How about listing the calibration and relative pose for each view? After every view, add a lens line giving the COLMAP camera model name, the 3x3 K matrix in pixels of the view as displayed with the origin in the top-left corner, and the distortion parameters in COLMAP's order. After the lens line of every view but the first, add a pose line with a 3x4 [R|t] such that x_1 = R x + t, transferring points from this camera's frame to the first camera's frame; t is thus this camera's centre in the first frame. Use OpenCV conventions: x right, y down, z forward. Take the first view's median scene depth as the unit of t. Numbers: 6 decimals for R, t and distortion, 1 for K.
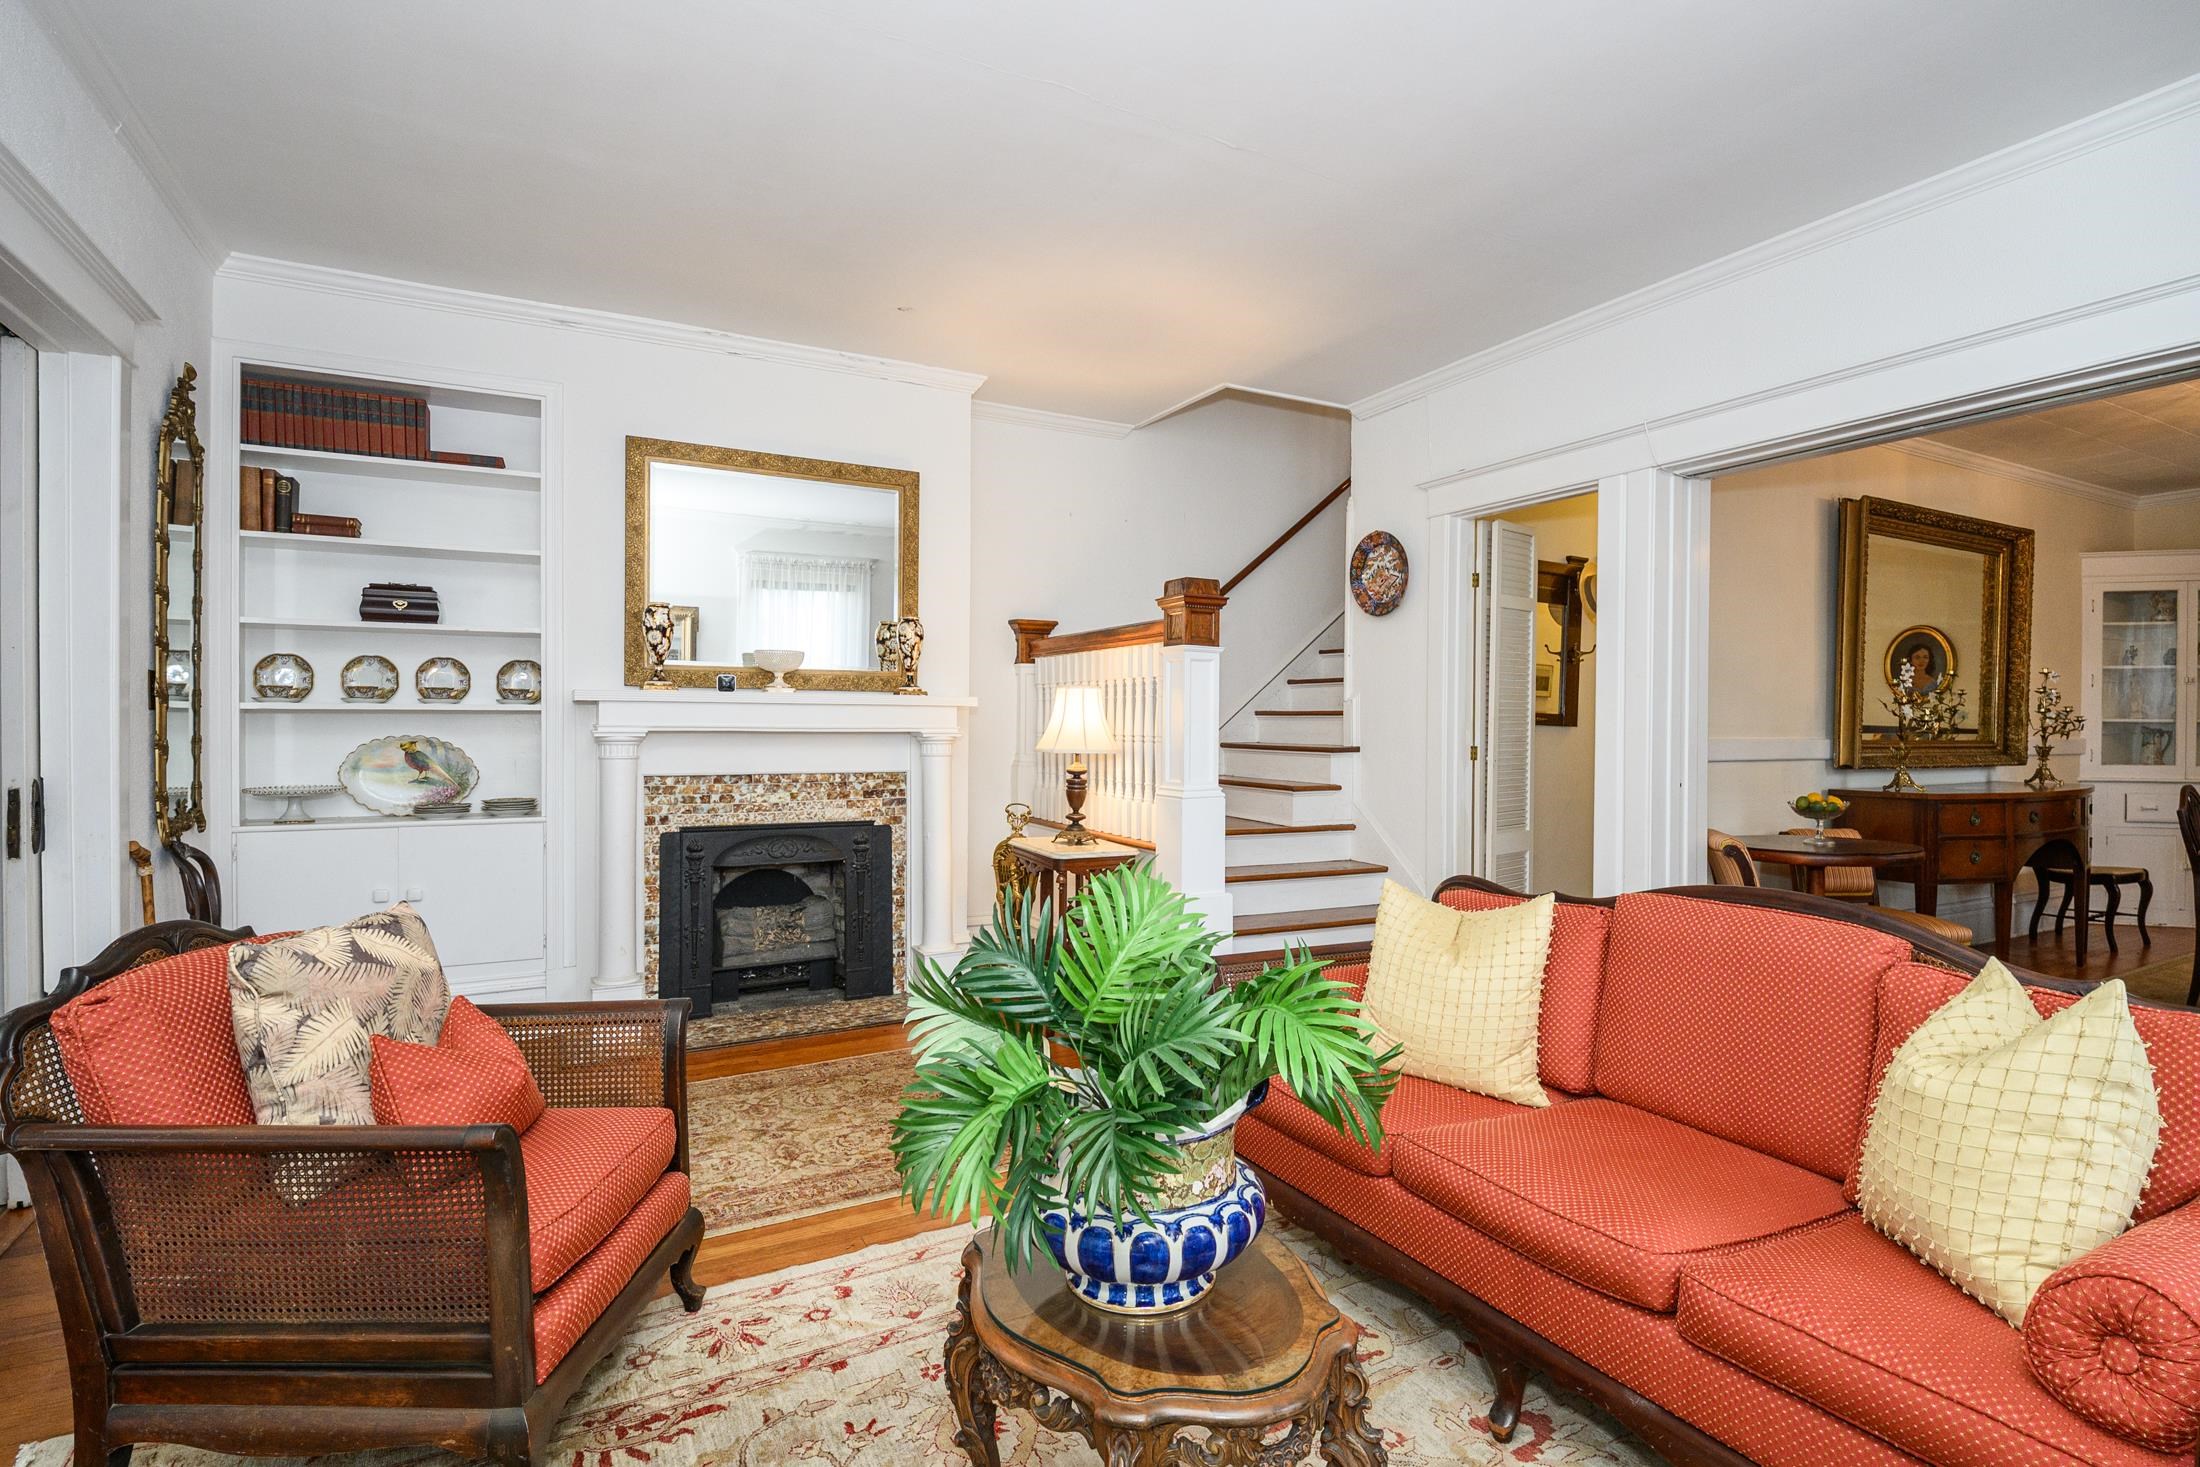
lens RADIAL K [[1102.7, 0, 1163.7], [0, 1102.7, 741.5], [0, 0, 1]] dist [0.024683, -0.024369]
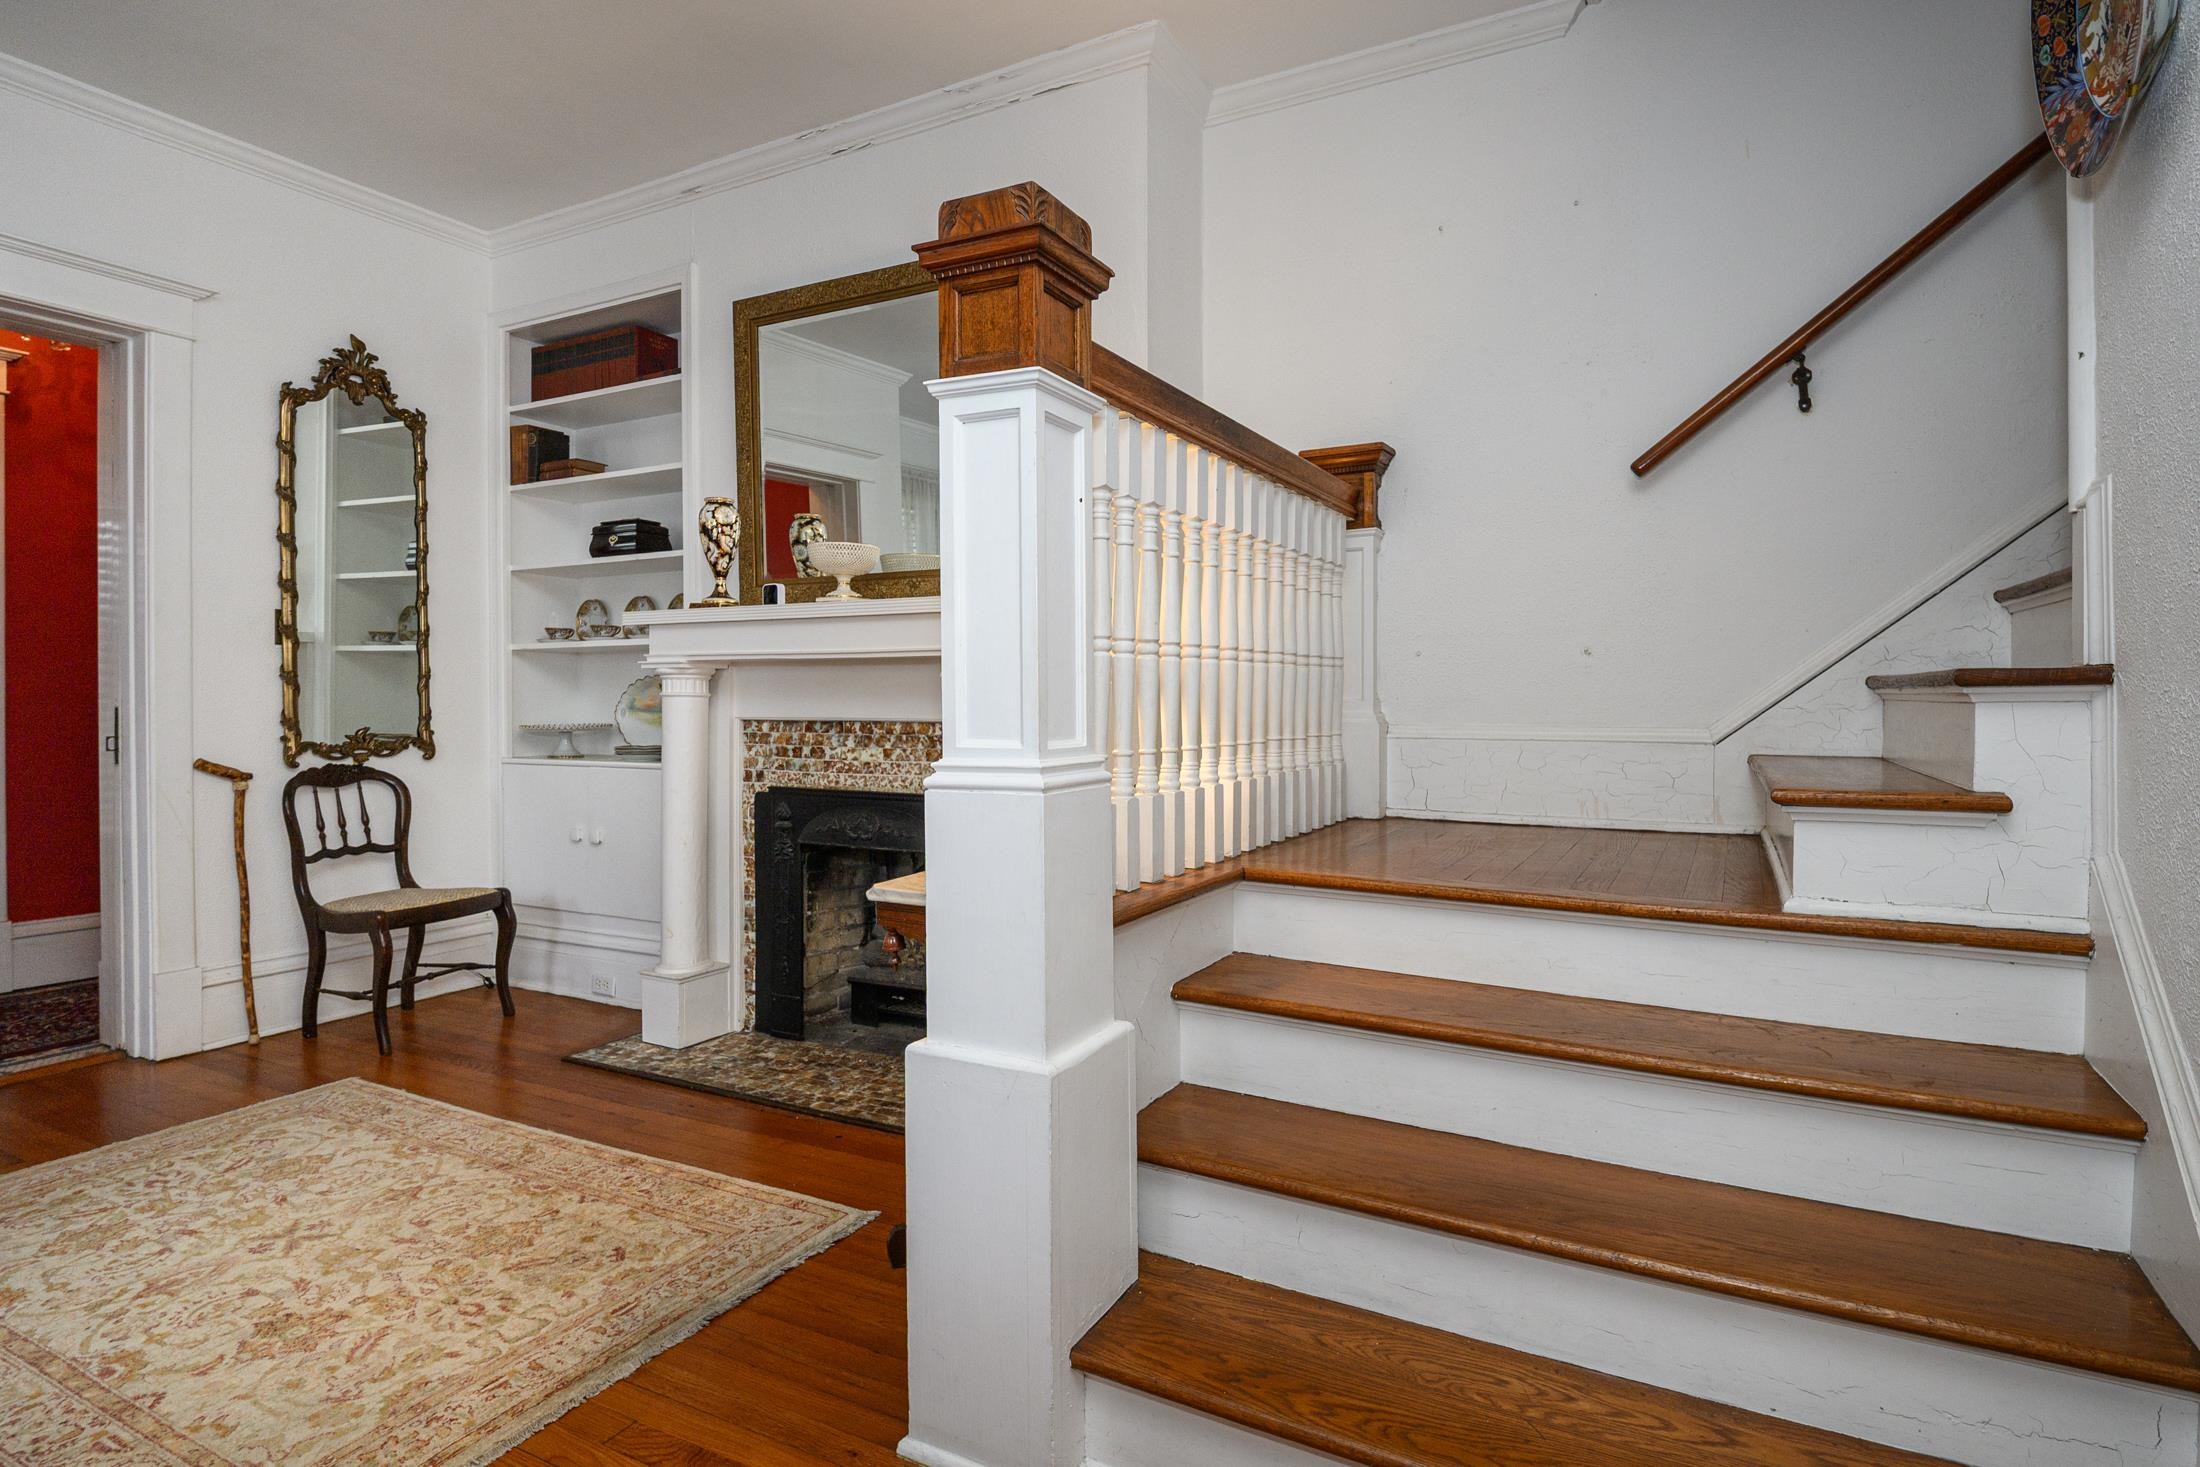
lens RADIAL K [[1150.8, 0, 1097.0], [0, 1150.8, 697.7], [0, 0, 1]] dist [0.017276, -0.000303]
pose [[0.511914, -0.002928, -0.859032, 0.372486], [-0.003538, 0.999979, -0.005516, 0.018585], [0.859030, 0.005863, 0.511892, 0.775919]]
